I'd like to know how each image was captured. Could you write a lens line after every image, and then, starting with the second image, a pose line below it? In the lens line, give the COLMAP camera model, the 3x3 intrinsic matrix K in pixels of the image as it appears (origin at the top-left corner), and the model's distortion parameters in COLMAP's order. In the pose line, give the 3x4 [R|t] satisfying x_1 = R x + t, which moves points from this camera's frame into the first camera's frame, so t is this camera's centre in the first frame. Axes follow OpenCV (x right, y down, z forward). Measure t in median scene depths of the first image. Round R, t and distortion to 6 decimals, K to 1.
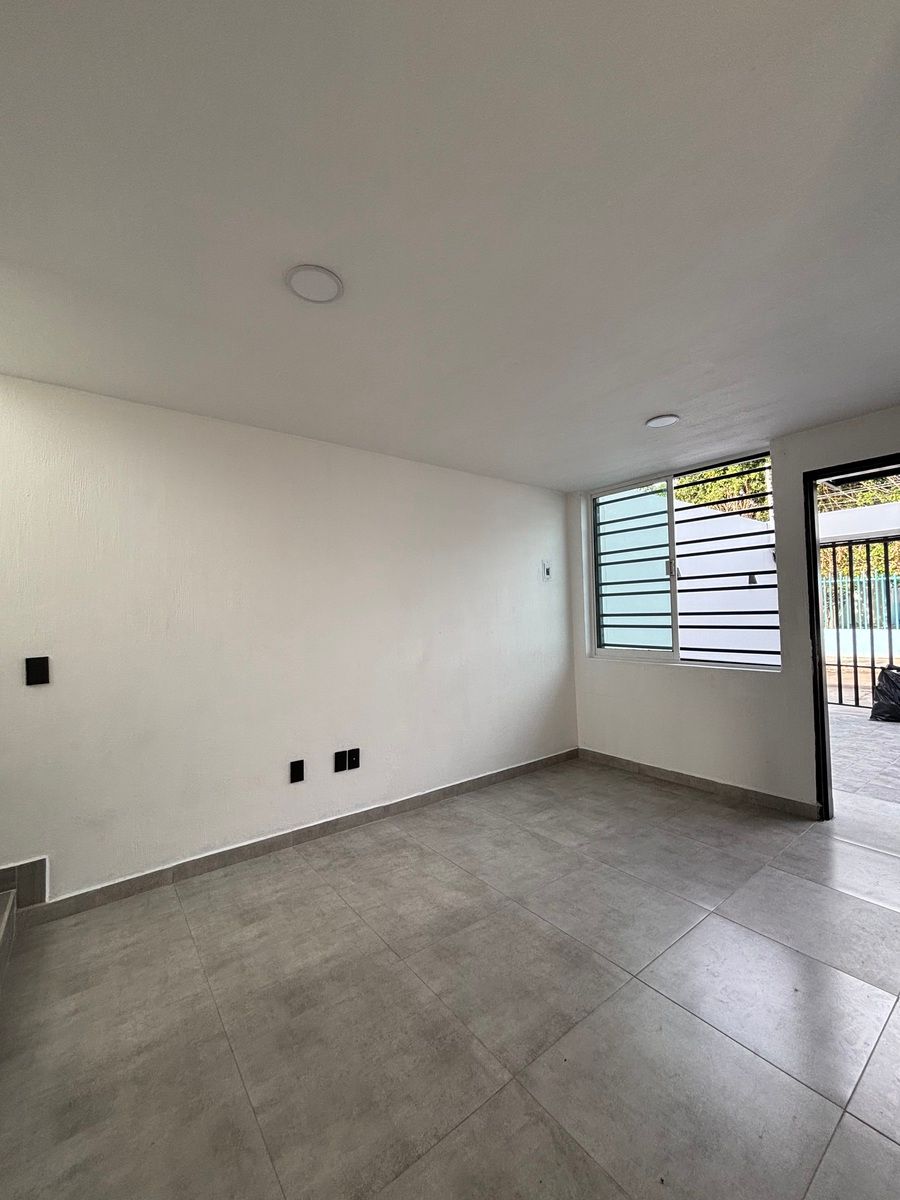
lens RADIAL K [[491.2, 0, 450.0], [0, 491.2, 600.0], [0, 0, 1]] dist [0.001297, 0.000441]
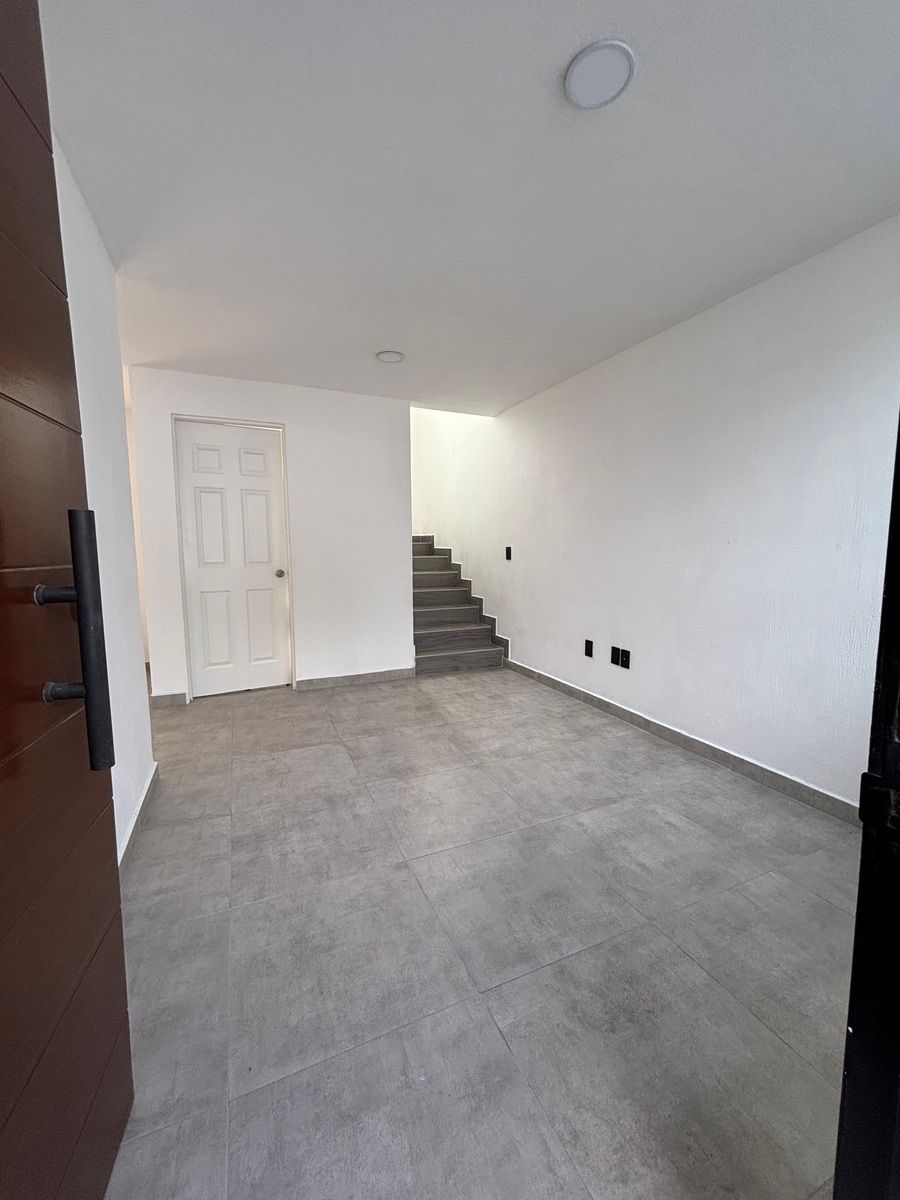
lens RADIAL K [[480.6, 0, 451.8], [0, 480.6, 601.8], [0, 0, 1]] dist [0.003496, 0.000289]
pose [[-0.240615, 0.132056, -0.961596, 1.081439], [0.036075, 0.991234, 0.127099, 0.069443], [0.969950, -0.004108, -0.243269, 1.100137]]
